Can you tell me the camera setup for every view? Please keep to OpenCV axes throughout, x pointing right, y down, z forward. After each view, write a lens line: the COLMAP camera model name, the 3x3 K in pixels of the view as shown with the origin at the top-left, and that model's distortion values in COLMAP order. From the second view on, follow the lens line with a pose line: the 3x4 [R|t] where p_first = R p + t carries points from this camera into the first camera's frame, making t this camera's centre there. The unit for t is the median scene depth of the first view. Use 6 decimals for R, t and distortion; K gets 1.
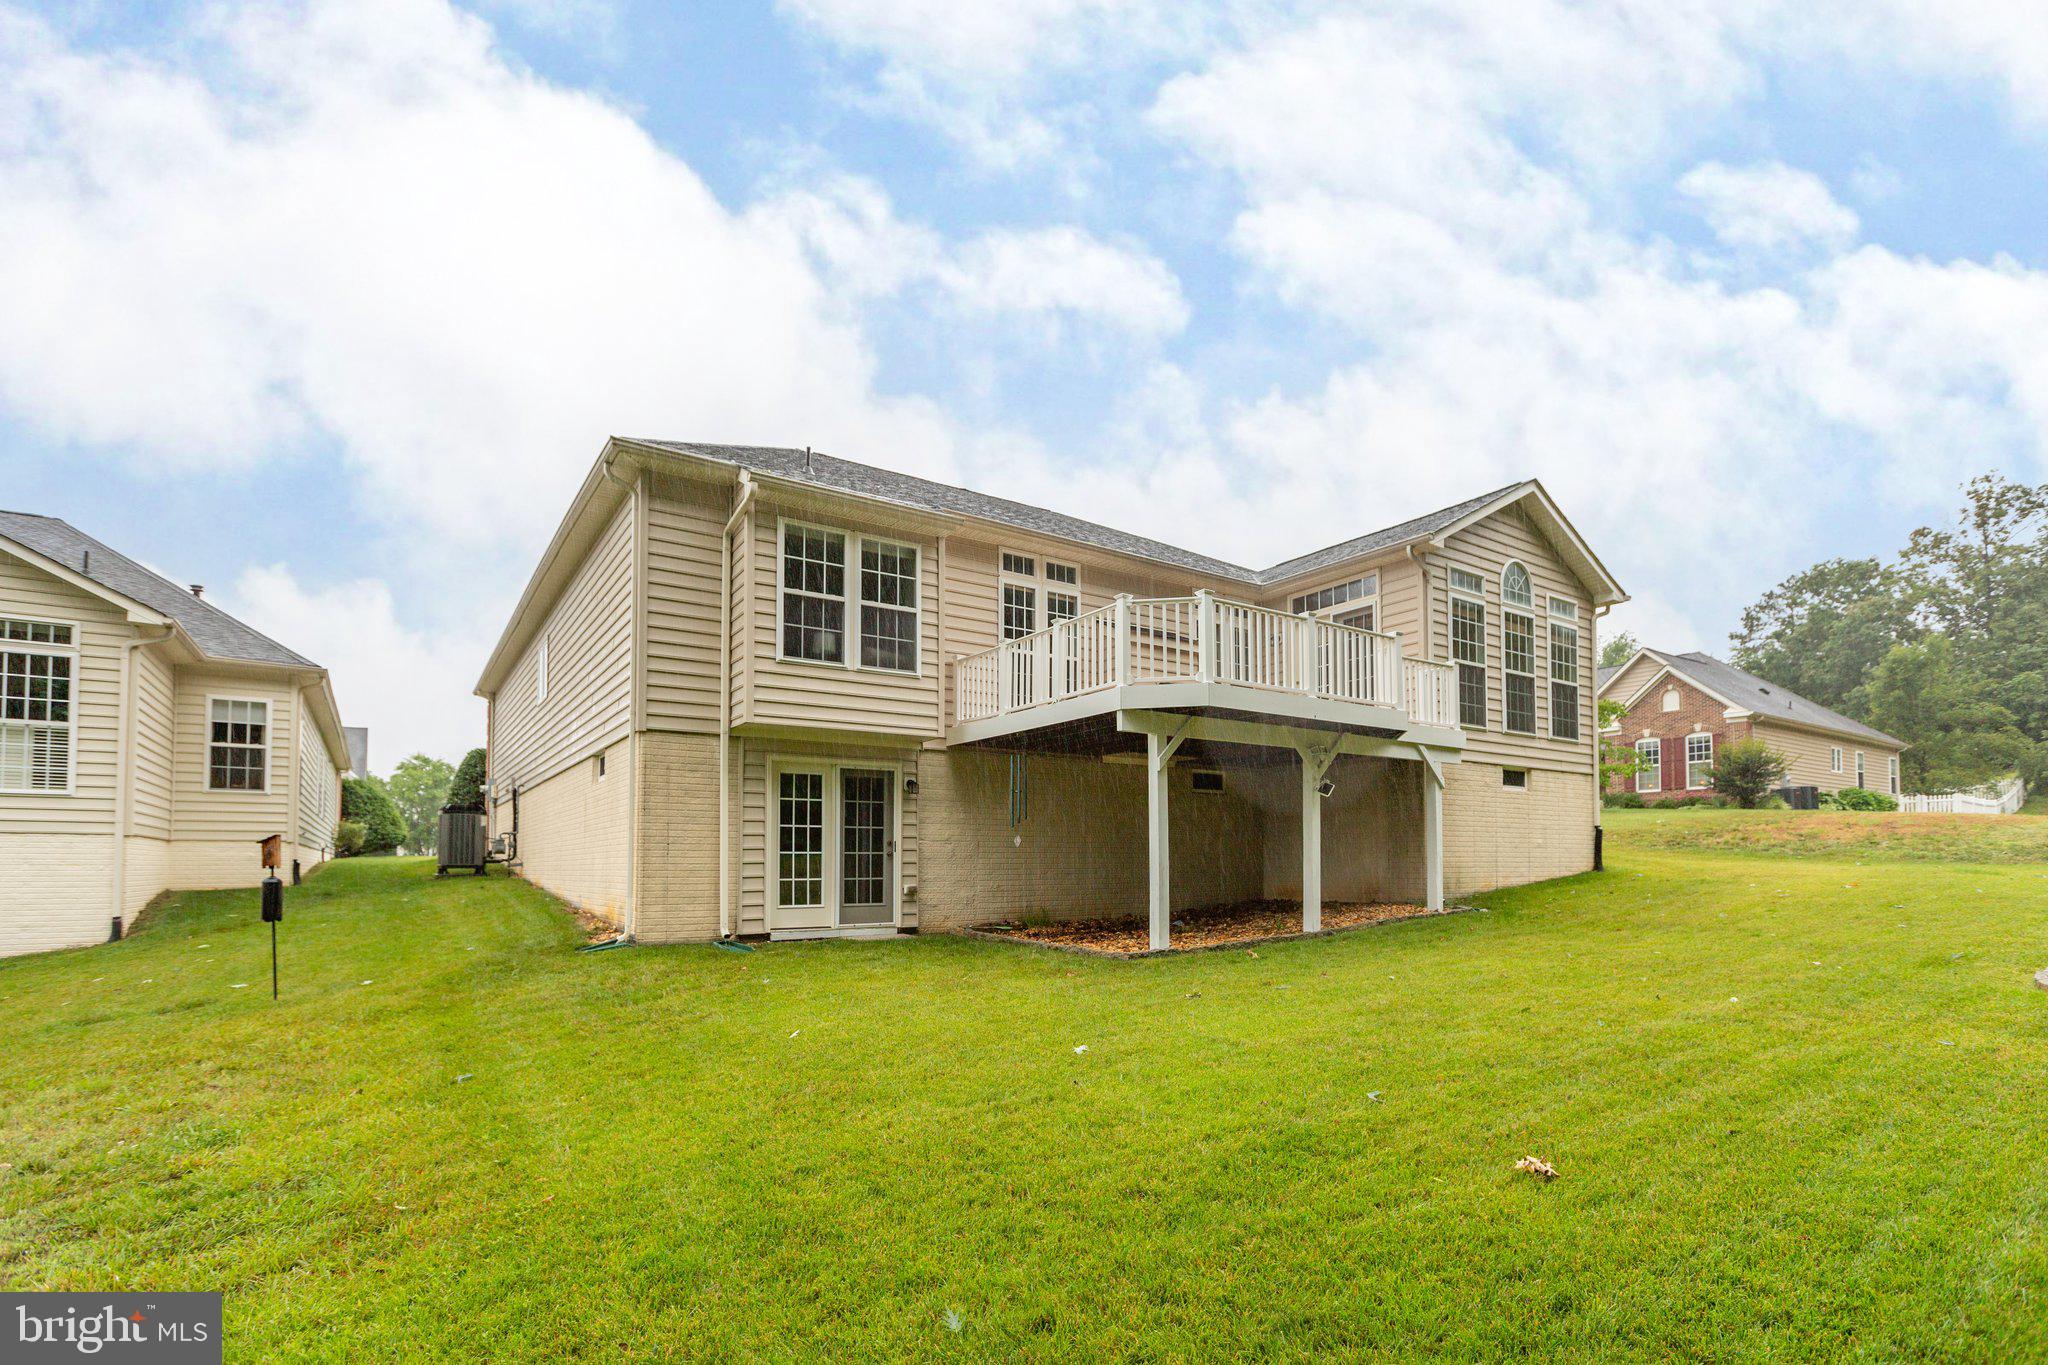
lens RADIAL K [[957.5, 0, 1025.9], [0, 957.5, 847.1], [0, 0, 1]] dist [-0.002124, -0.000026]
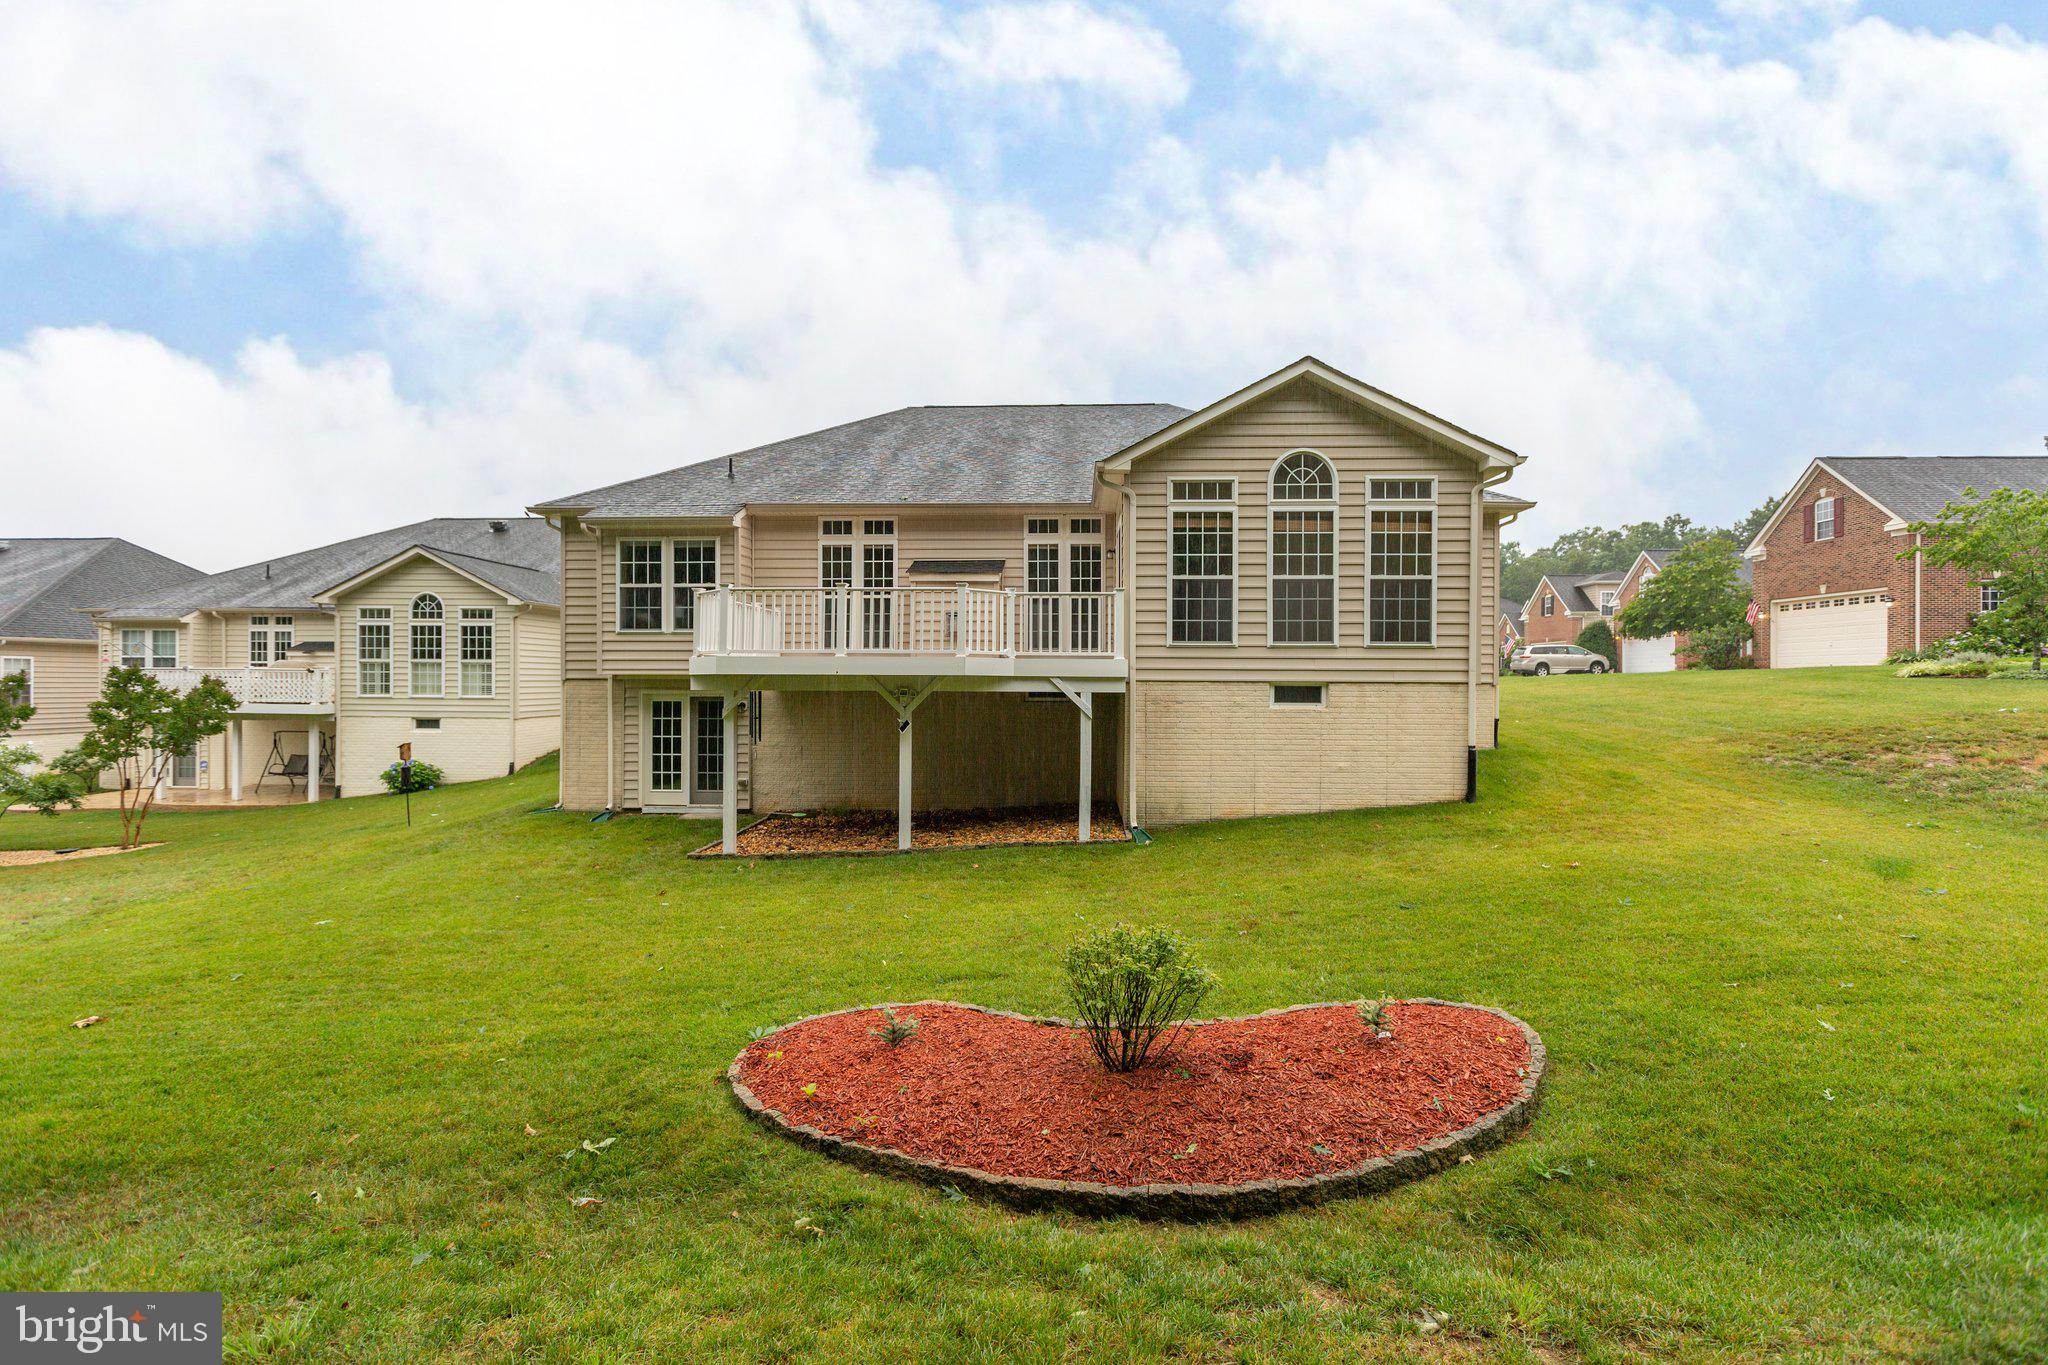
lens RADIAL K [[908.7, 0, 1033.7], [0, 908.7, 691.2], [0, 0, 1]] dist [0.002285, 0.000191]
pose [[0.800696, 0.014521, -0.598895, 0.955853], [0.005540, 0.999484, 0.031640, -0.120194], [0.599045, -0.028652, 0.800203, 0.196618]]
